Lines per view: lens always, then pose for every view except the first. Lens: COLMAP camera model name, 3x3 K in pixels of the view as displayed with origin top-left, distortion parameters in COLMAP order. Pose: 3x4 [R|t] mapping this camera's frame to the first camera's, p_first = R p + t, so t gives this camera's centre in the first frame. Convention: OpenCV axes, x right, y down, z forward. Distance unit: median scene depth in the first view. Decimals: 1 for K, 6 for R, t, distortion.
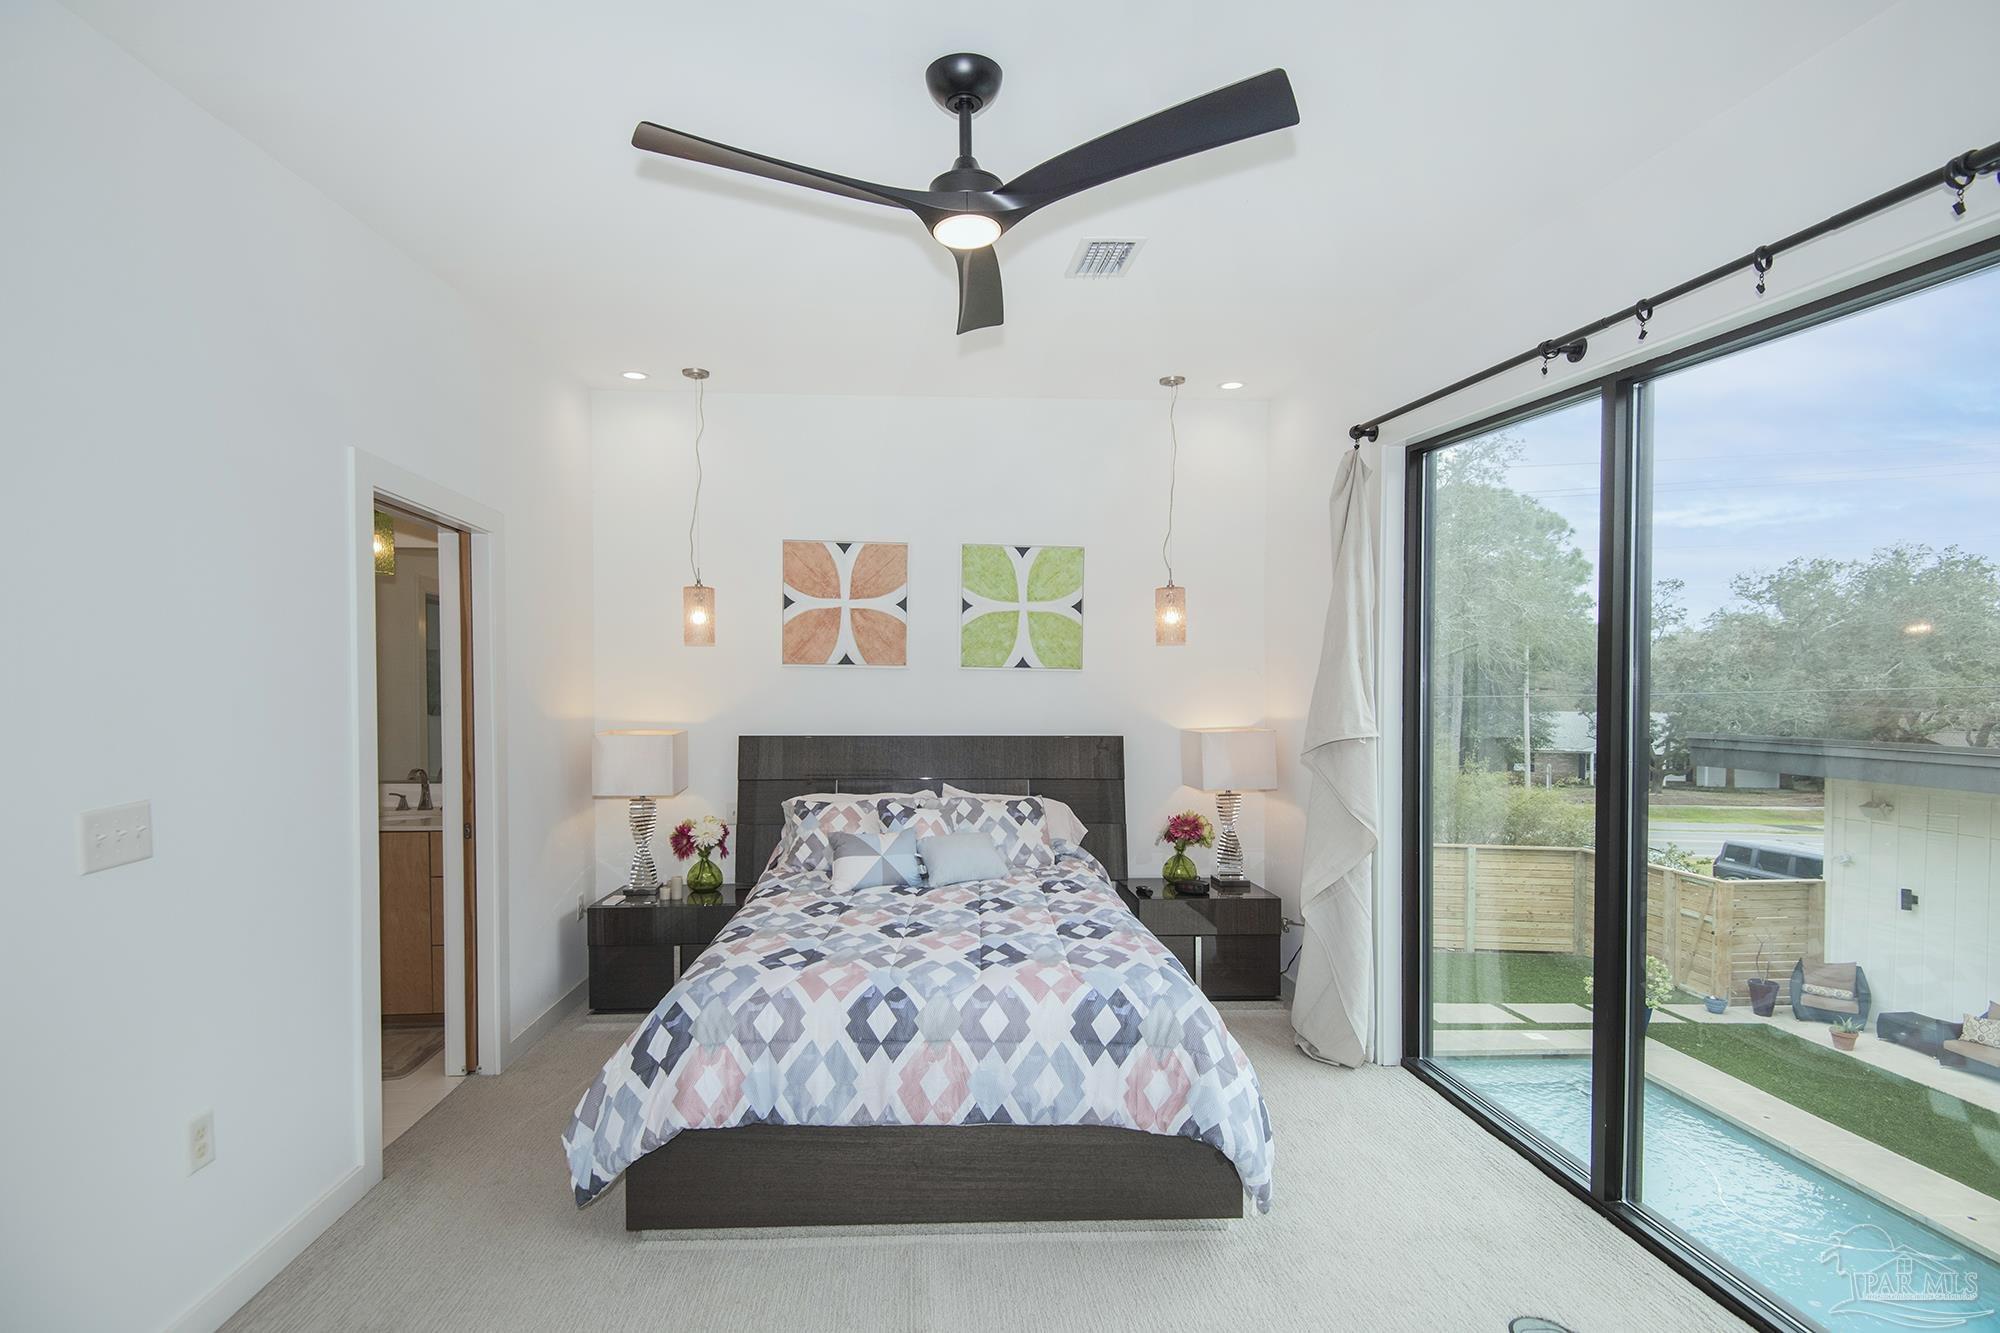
lens RADIAL K [[905.0, 0, 964.1], [0, 905.0, 715.5], [0, 0, 1]] dist [0.018185, -0.002787]
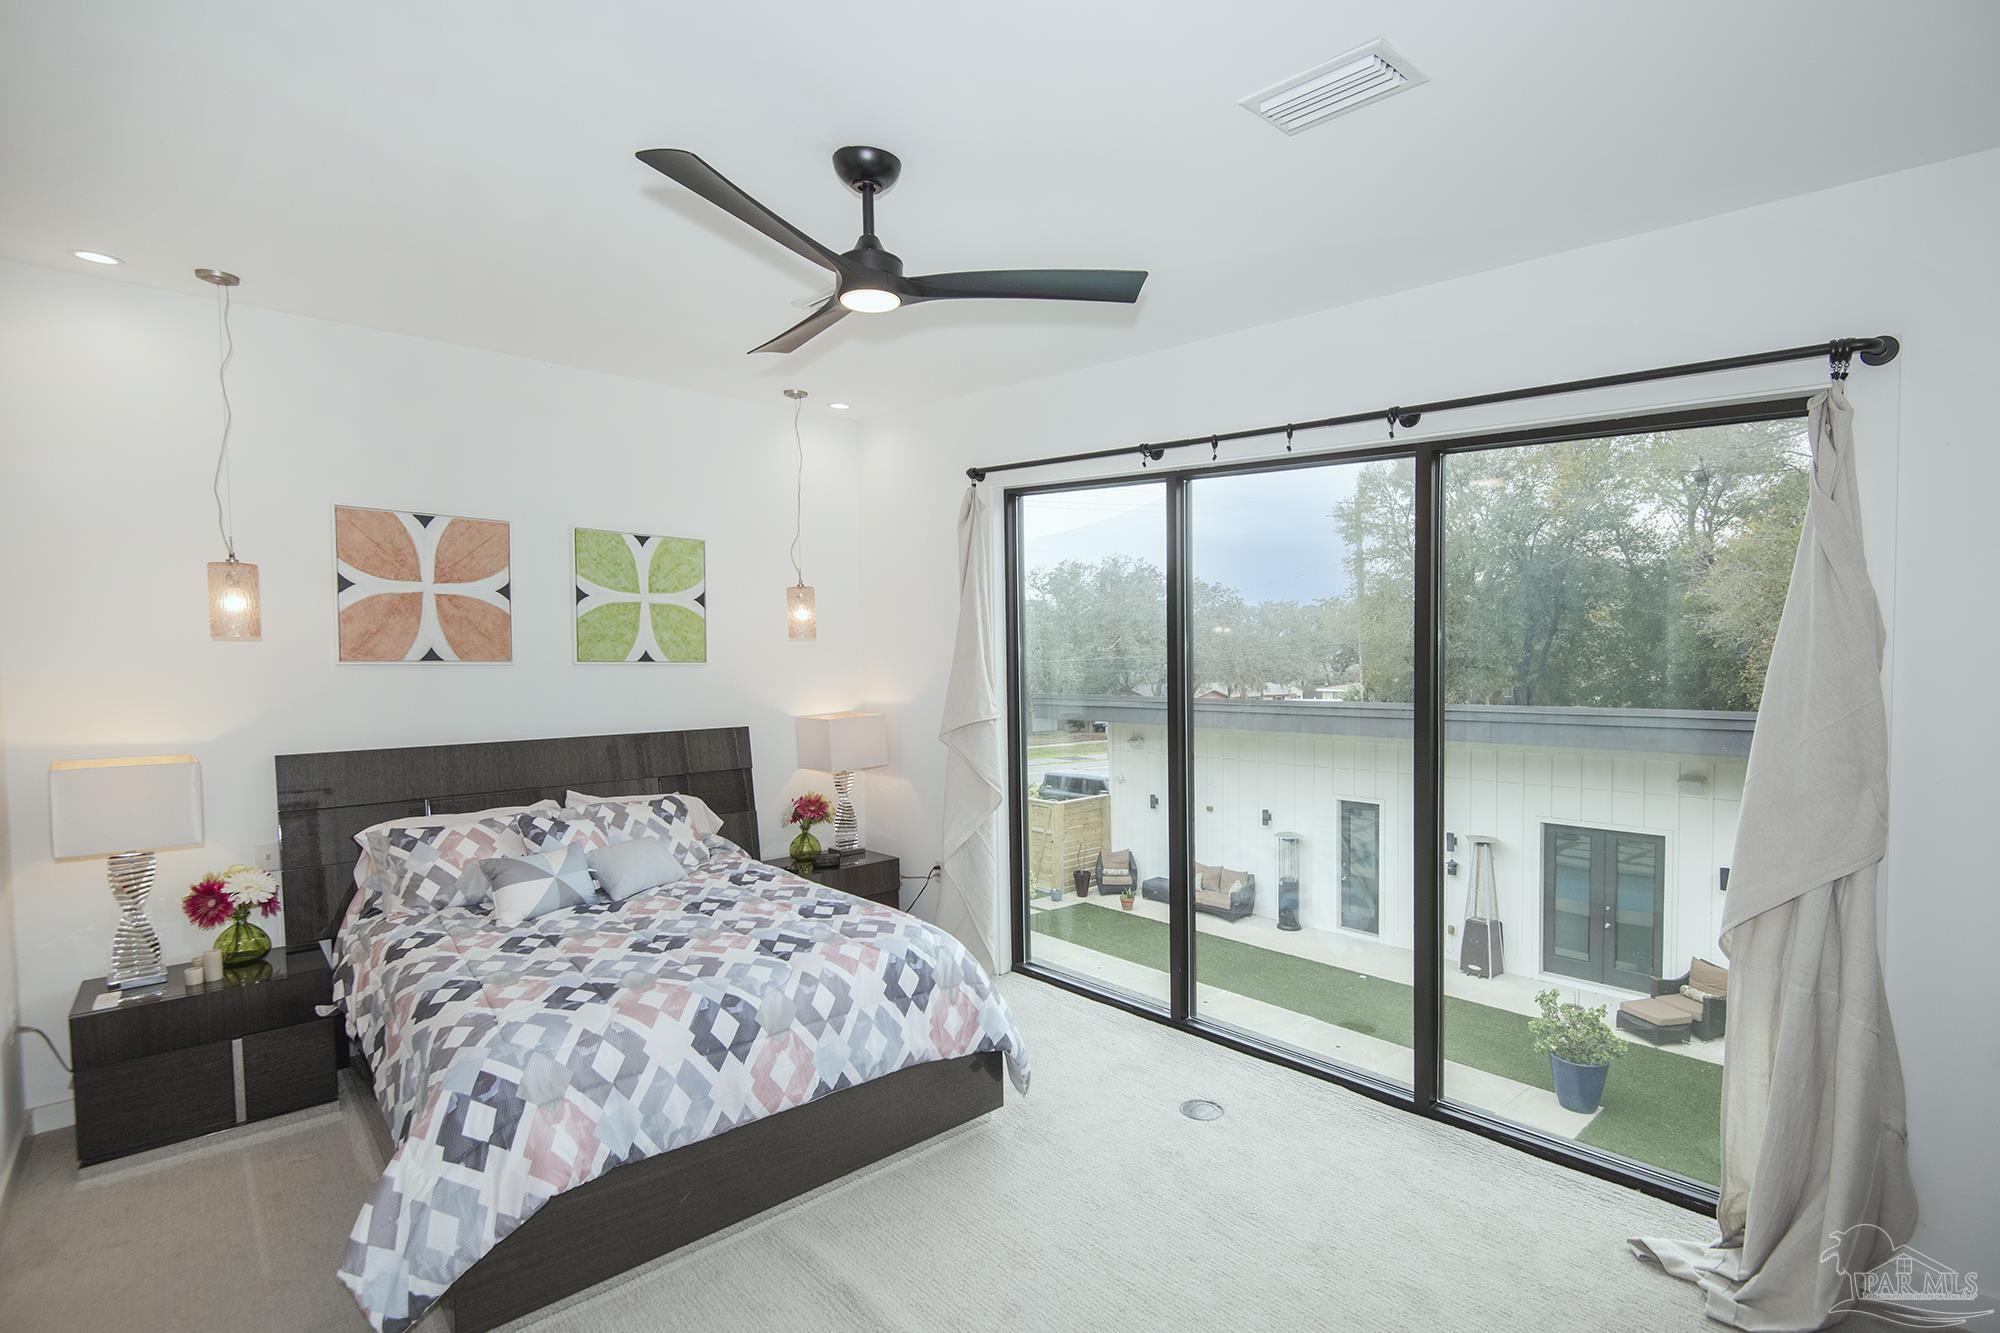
lens RADIAL K [[938.4, 0, 983.1], [0, 938.4, 700.3], [0, 0, 1]] dist [0.003294, -0.003536]
pose [[0.774492, -0.041772, 0.631203, -0.308487], [0.031440, 0.999126, 0.027544, -0.030021], [-0.631802, -0.001487, 0.775128, 0.001413]]
